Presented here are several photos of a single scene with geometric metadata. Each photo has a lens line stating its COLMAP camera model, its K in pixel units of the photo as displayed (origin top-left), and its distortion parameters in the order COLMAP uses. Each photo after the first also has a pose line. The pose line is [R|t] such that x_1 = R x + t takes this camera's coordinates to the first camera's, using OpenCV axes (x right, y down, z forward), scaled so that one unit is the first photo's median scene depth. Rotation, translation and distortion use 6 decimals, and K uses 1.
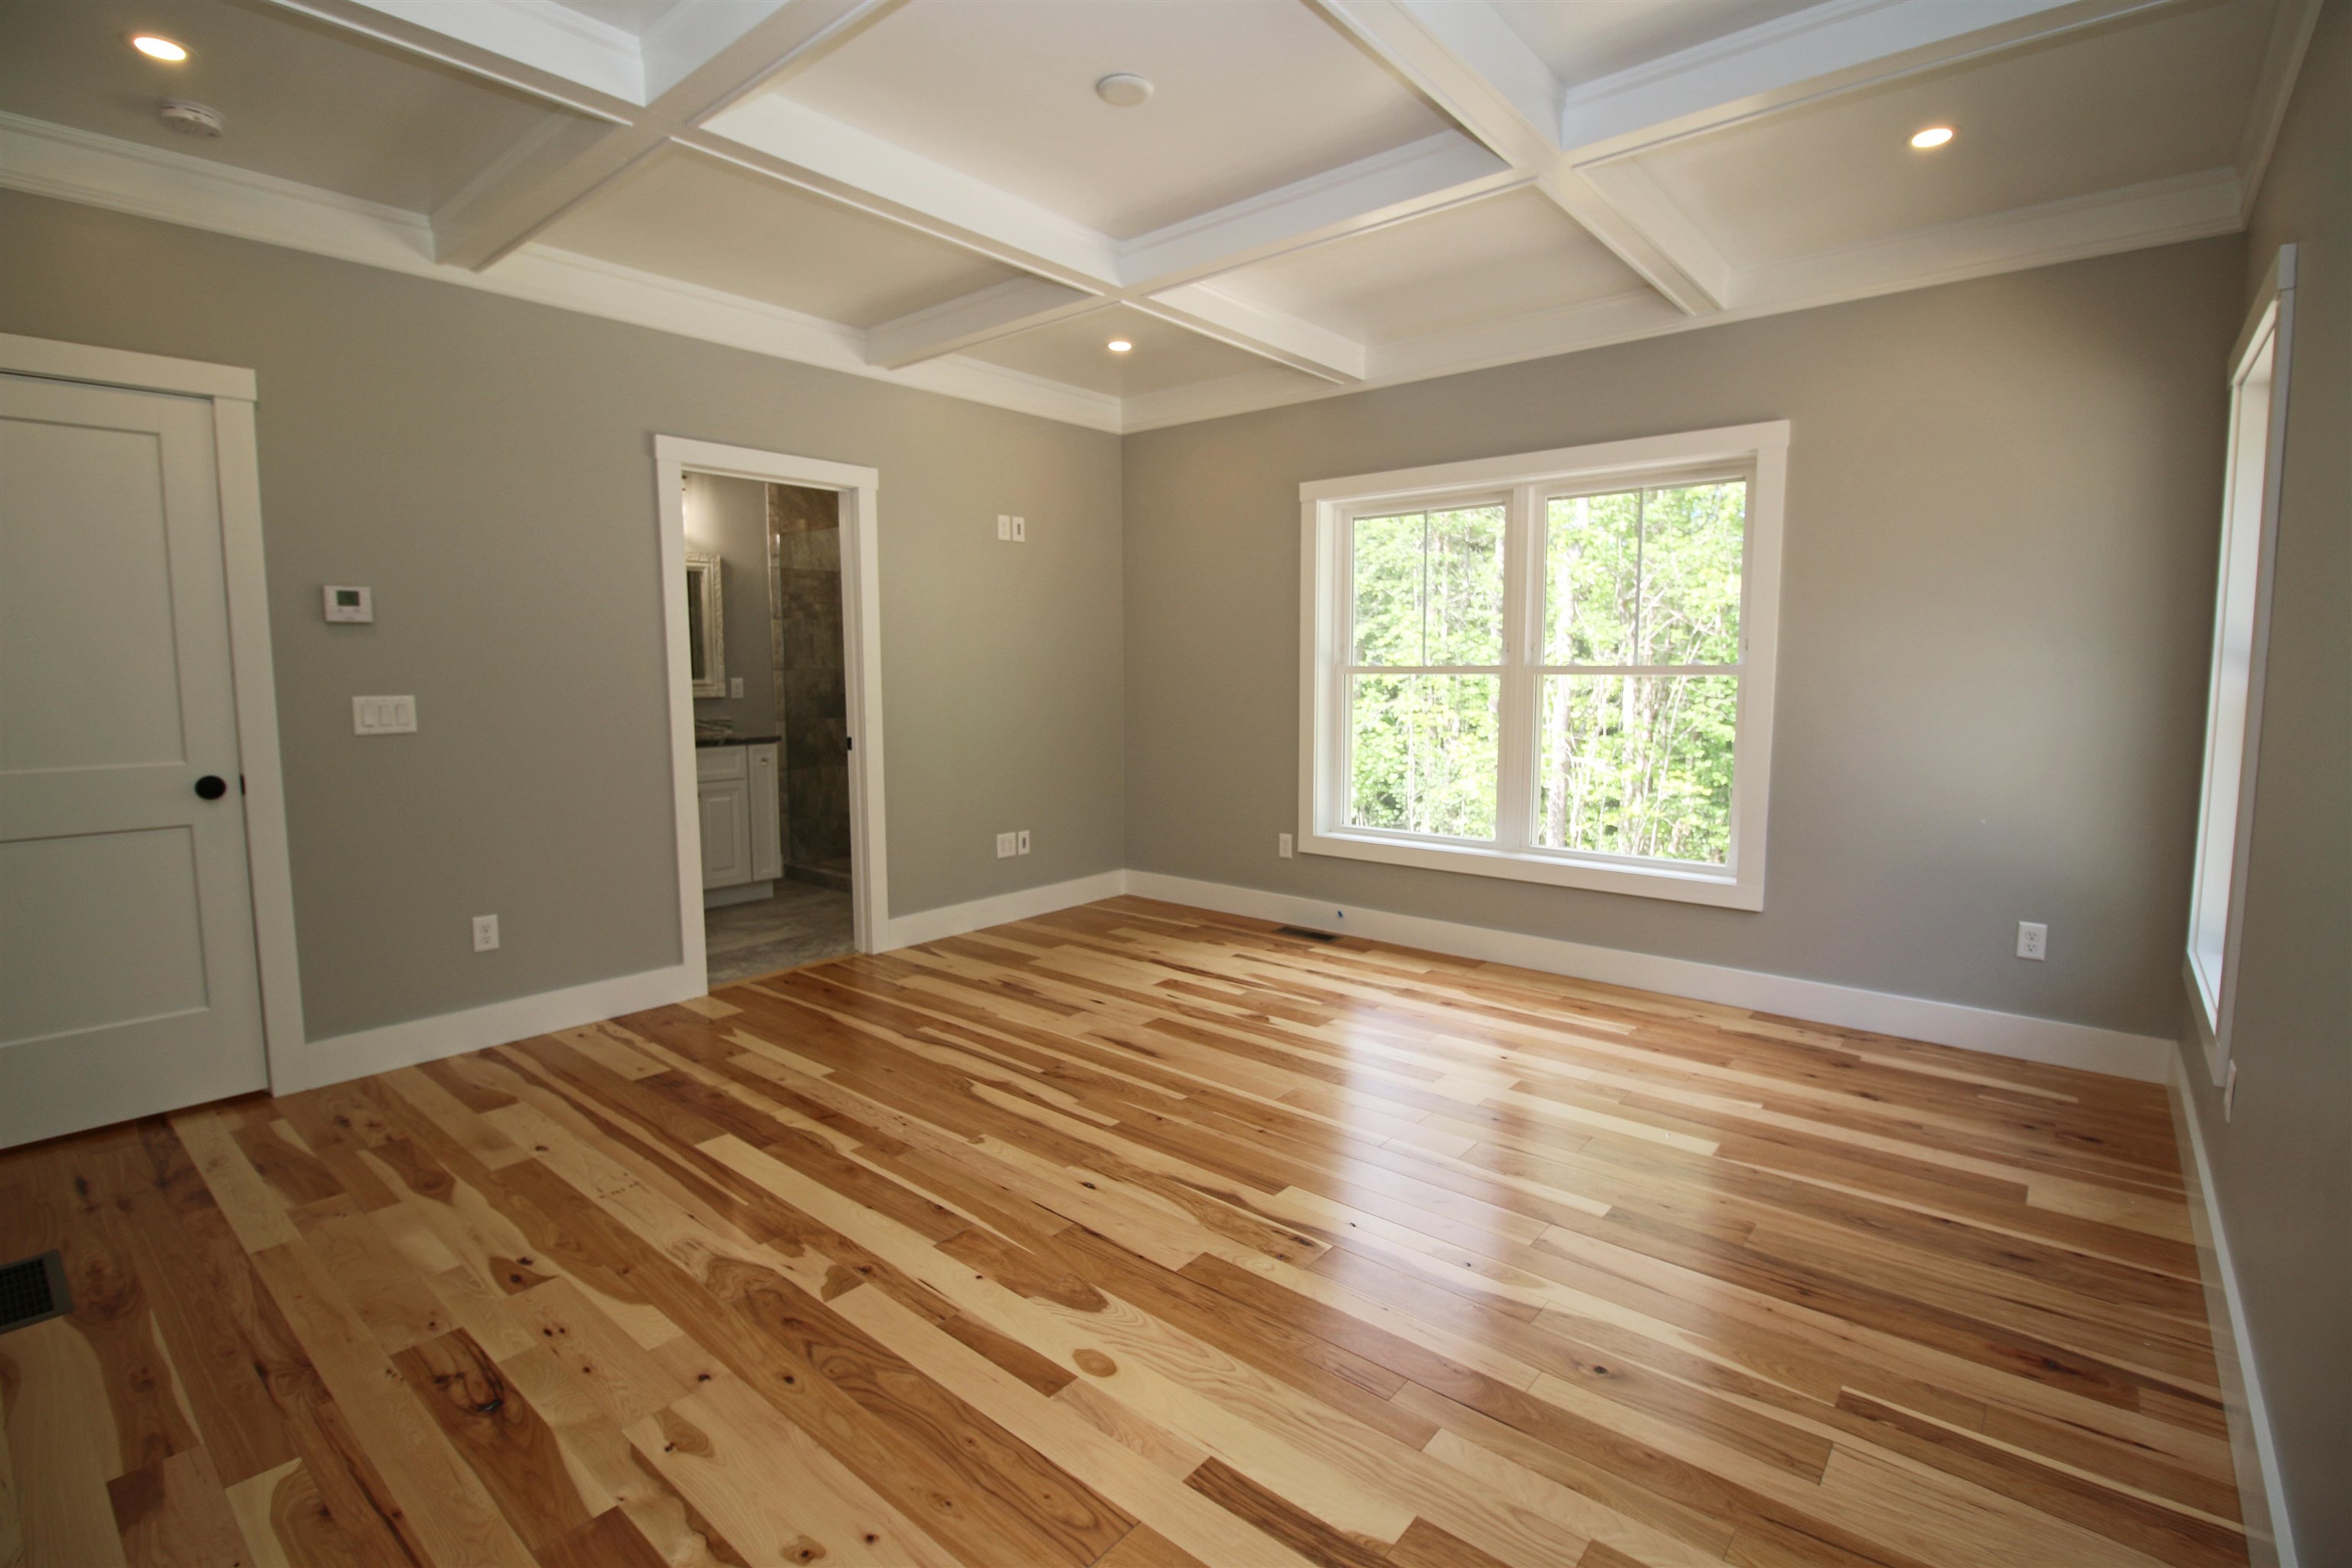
lens RADIAL K [[1089.8, 0, 1182.5], [0, 1089.8, 773.0], [0, 0, 1]] dist [-0.001279, -0.012474]
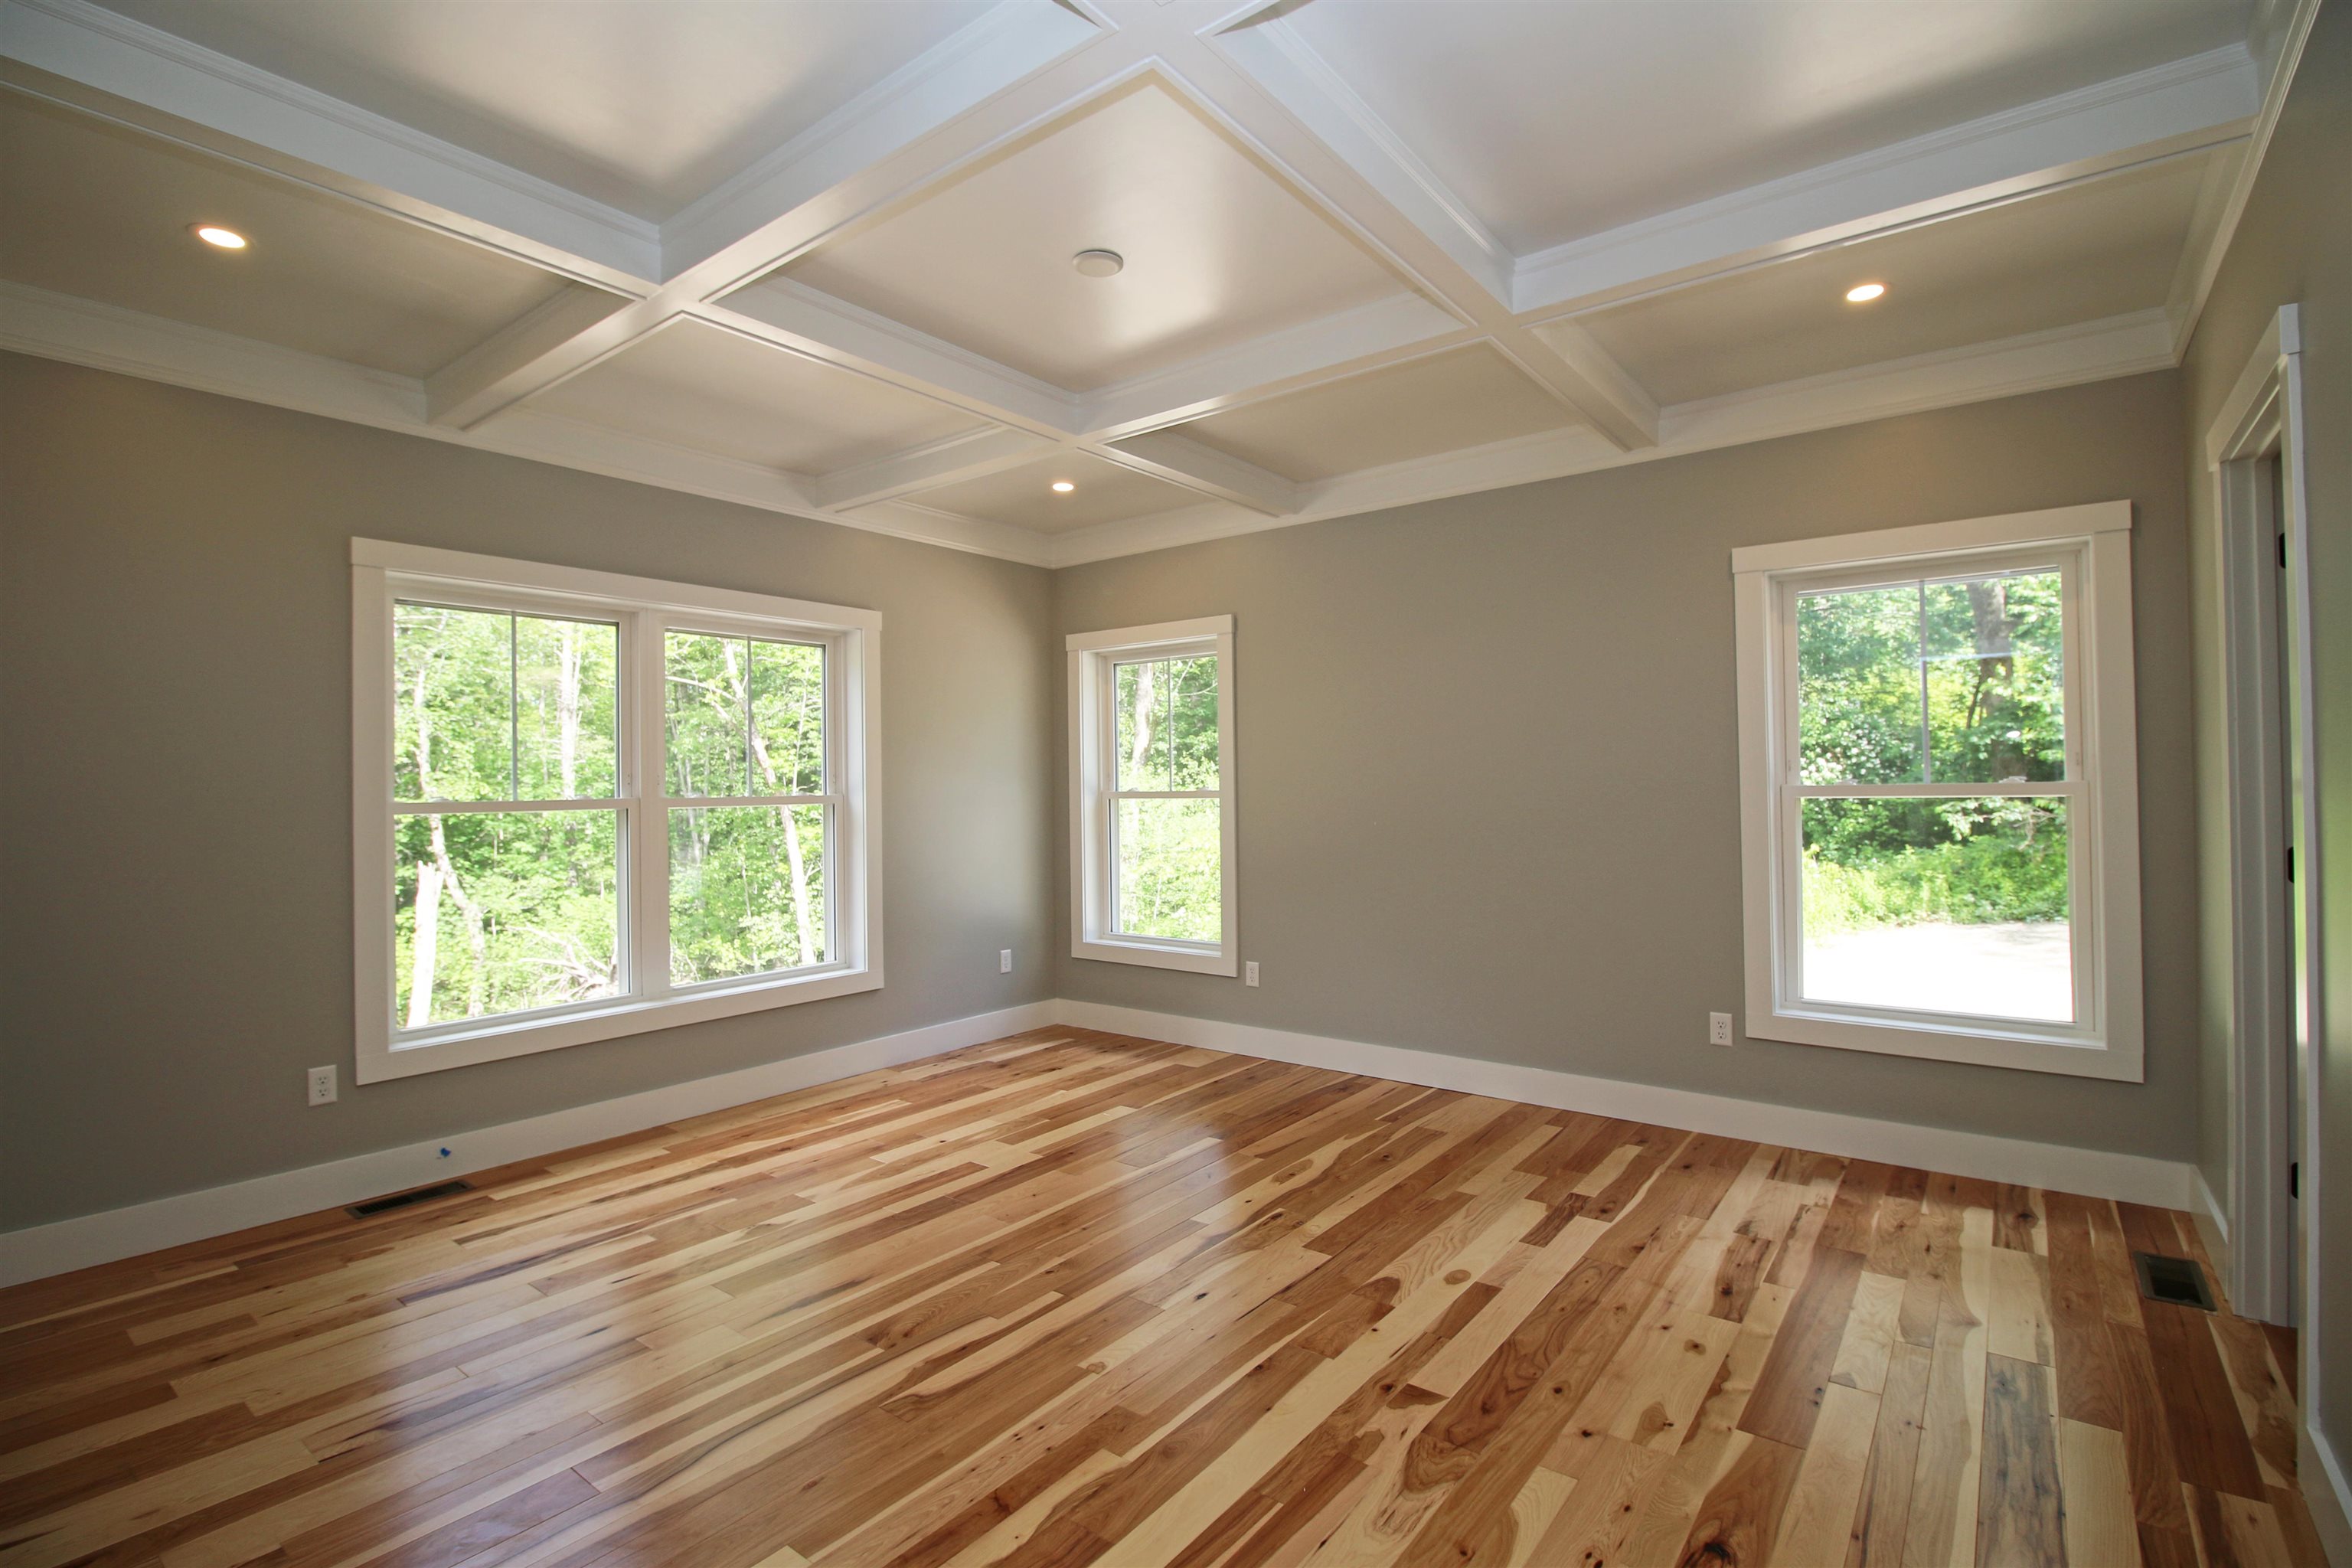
lens RADIAL K [[1089.8, 0, 1182.5], [0, 1089.8, 773.0], [0, 0, 1]] dist [-0.001279, -0.012474]
pose [[-0.047281, 0.015543, 0.998761, -1.011049], [0.113035, 0.993540, -0.010111, -0.092278], [-0.992465, 0.112417, -0.048732, 0.916992]]
